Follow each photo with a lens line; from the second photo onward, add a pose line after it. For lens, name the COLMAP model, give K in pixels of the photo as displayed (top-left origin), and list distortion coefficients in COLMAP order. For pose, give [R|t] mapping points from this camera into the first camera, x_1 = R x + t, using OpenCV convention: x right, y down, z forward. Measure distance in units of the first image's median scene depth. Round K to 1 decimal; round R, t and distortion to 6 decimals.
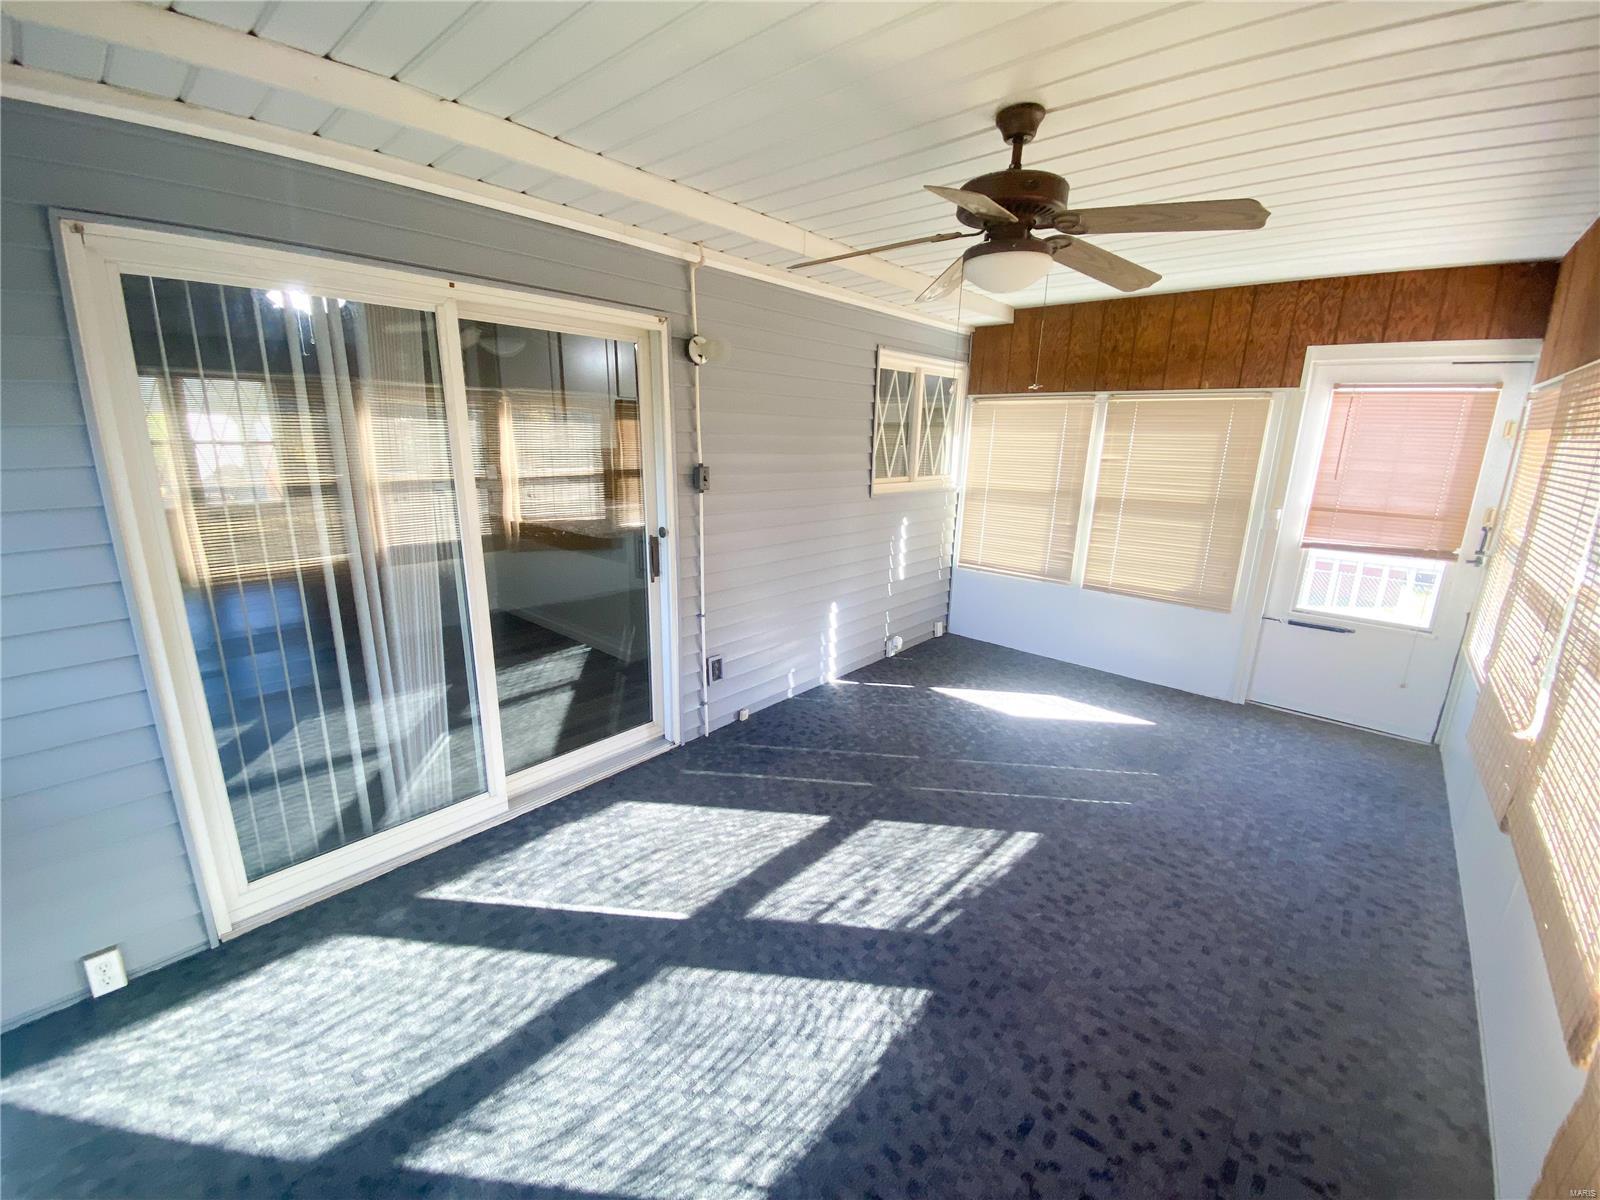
lens RADIAL K [[636.9, 0, 795.0], [0, 636.9, 598.4], [0, 0, 1]] dist [0.034806, -0.024775]
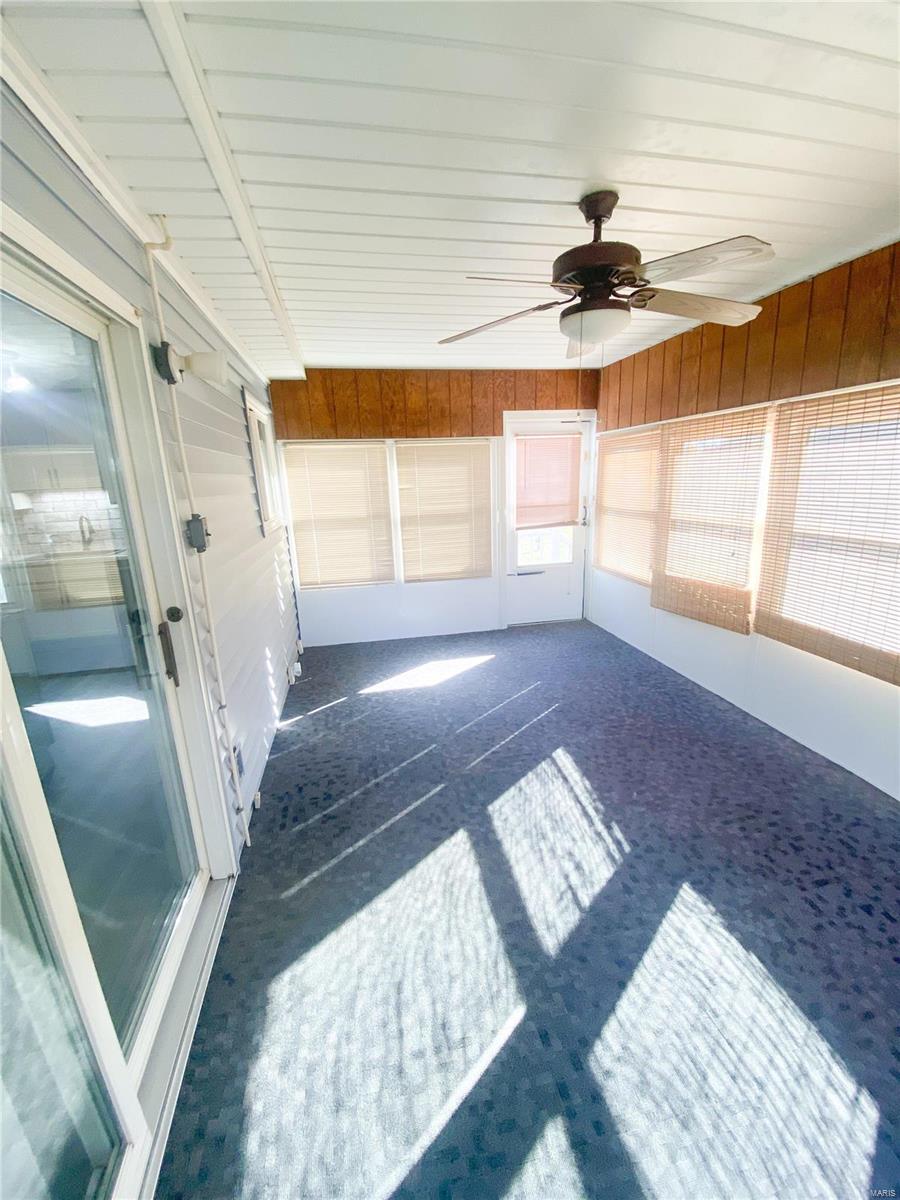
lens RADIAL K [[477.7, 0, 451.5], [0, 477.7, 610.4], [0, 0, 1]] dist [0.034806, -0.024775]
pose [[0.609483, -0.262407, 0.748113, -0.427162], [0.247922, 0.959393, 0.134535, -0.114526], [-0.753037, 0.103477, 0.649790, 0.413188]]
